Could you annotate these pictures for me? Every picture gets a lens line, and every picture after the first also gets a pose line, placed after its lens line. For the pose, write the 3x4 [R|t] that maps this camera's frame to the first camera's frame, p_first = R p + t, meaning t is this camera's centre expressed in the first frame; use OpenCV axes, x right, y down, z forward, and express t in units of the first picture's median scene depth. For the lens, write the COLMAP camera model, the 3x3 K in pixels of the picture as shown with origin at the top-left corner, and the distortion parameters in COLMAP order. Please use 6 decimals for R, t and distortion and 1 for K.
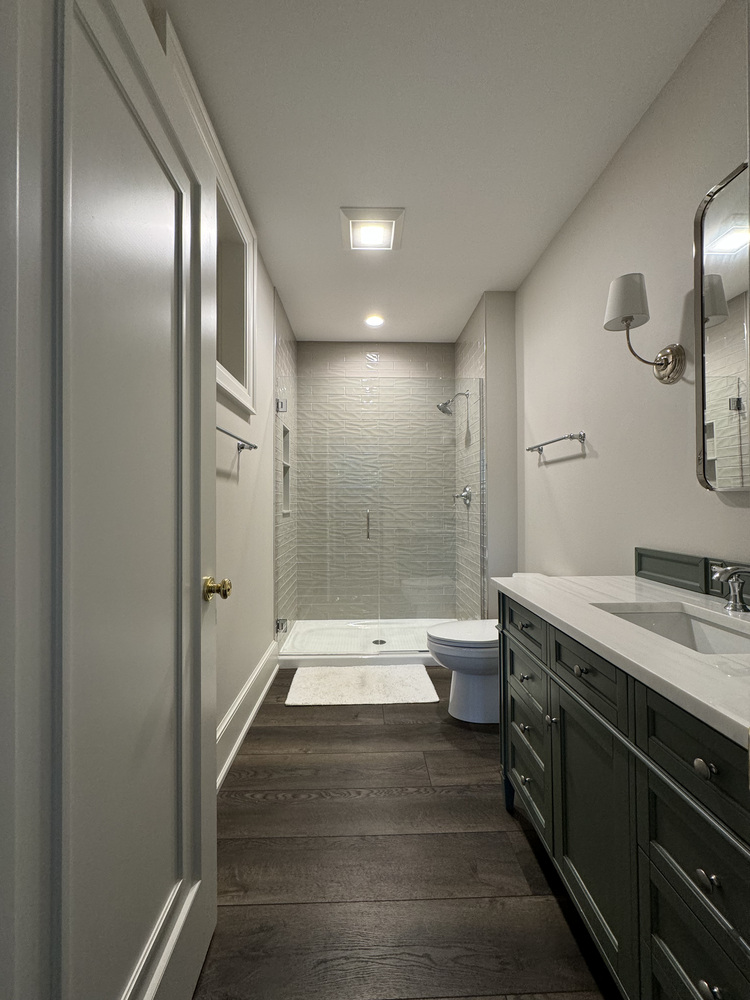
lens RADIAL K [[394.8, 0, 377.6], [0, 394.8, 502.8], [0, 0, 1]] dist [-0.003028, 0.001159]
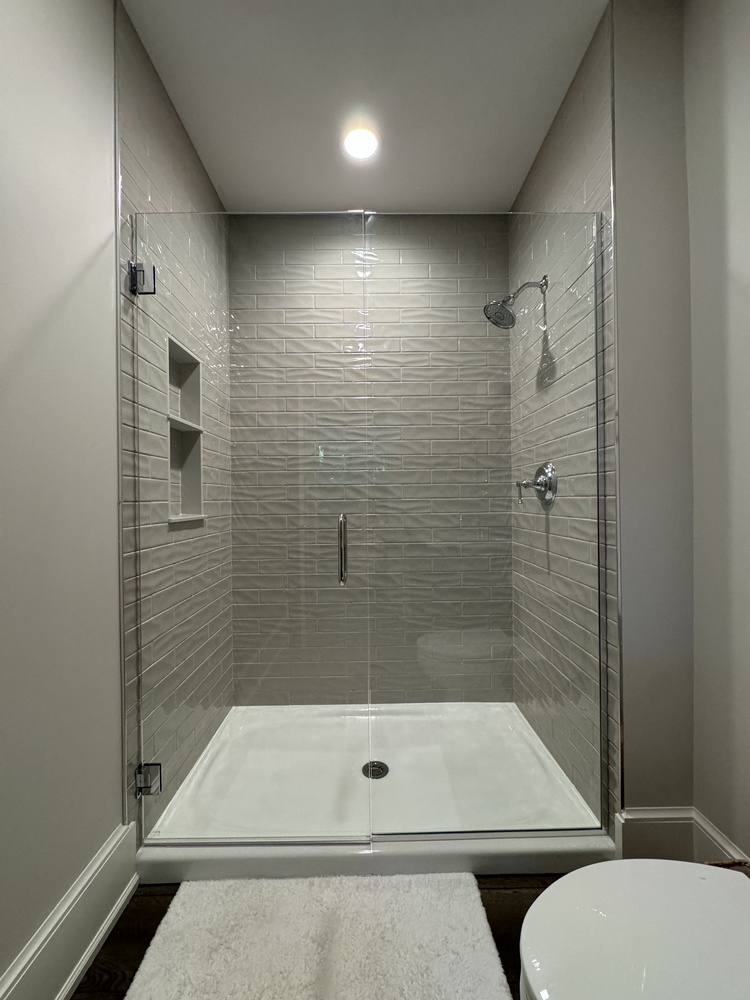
lens RADIAL K [[394.8, 0, 377.6], [0, 394.8, 499.7], [0, 0, 1]] dist [-0.003028, 0.001159]
pose [[0.999692, -0.009056, -0.023114, 0.025615], [0.009043, 0.999959, -0.000657, 0.001741], [0.023119, 0.000448, 0.999733, 0.565894]]
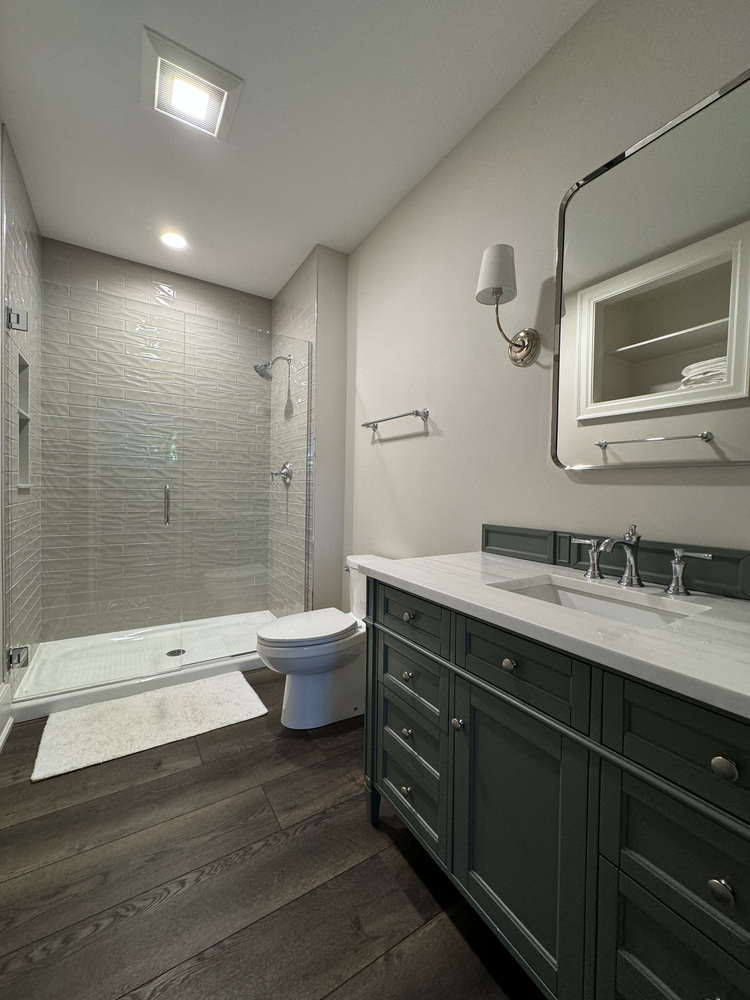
lens RADIAL K [[394.8, 0, 374.0], [0, 394.8, 501.0], [0, 0, 1]] dist [-0.003028, 0.001159]
pose [[0.864018, 0.006182, 0.503424, -0.062166], [-0.023537, 0.999327, 0.028124, 0.017124], [-0.502911, -0.036149, 0.863582, 0.141912]]
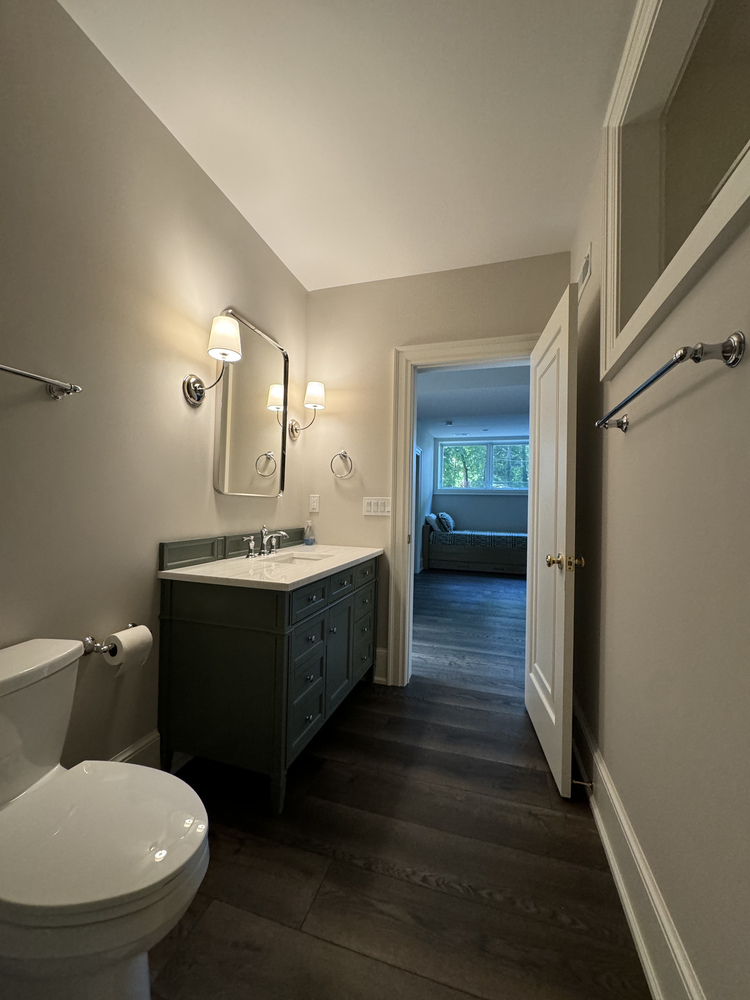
lens RADIAL K [[394.8, 0, 380.3], [0, 394.8, 497.7], [0, 0, 1]] dist [-0.003028, 0.001159]
pose [[-0.945542, -0.010096, 0.325343, -0.118181], [-0.020229, 0.999409, -0.027779, 0.008175], [-0.324870, -0.032848, -0.945188, 1.011852]]
